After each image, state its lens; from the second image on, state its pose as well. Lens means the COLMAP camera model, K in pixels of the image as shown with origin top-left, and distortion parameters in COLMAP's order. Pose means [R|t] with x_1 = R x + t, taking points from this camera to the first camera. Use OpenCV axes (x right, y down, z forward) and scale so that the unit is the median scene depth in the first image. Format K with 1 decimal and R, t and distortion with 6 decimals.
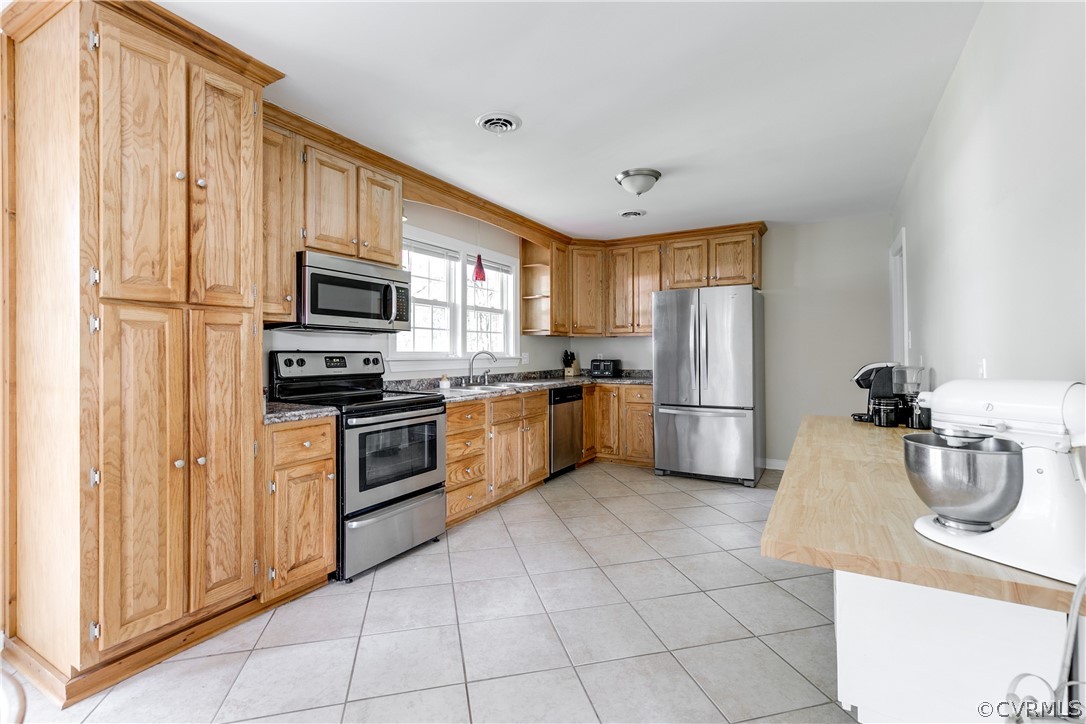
lens RADIAL K [[495.8, 0, 544.9], [0, 495.8, 352.8], [0, 0, 1]] dist [0.005827, 0.000122]
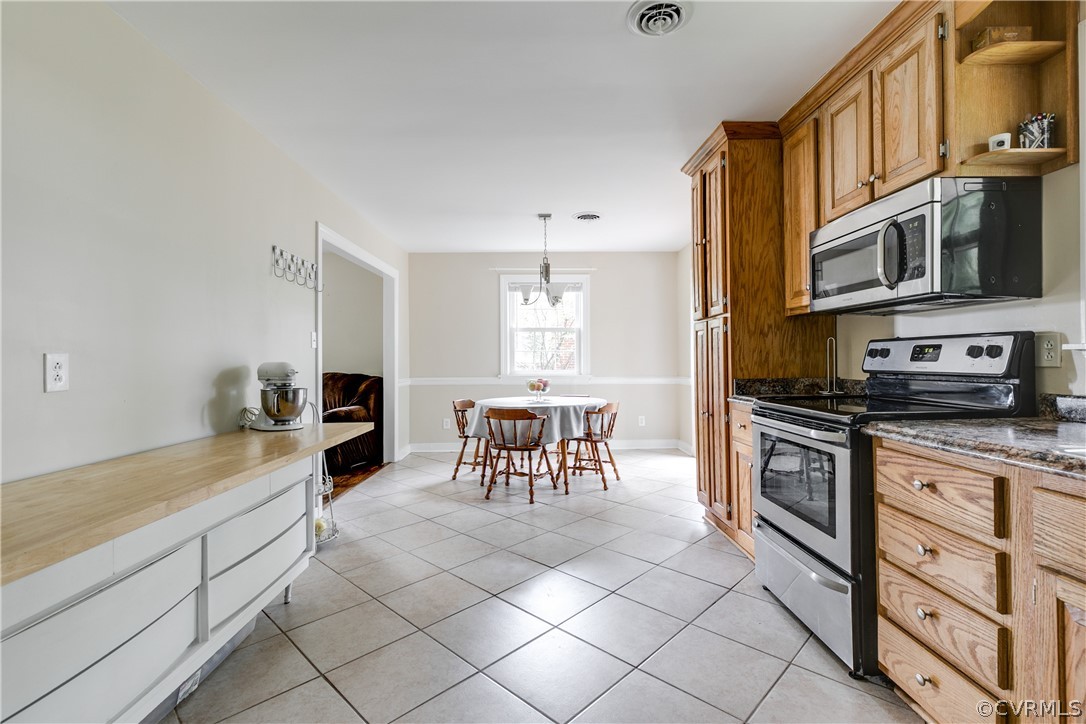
lens RADIAL K [[495.8, 0, 544.2], [0, 495.8, 362.8], [0, 0, 1]] dist [0.005827, 0.000122]
pose [[-0.855858, 0.005280, -0.517183, 0.362918], [0.006601, 0.999978, -0.000714, 0.028981], [0.517168, -0.004025, -0.855874, 1.307270]]
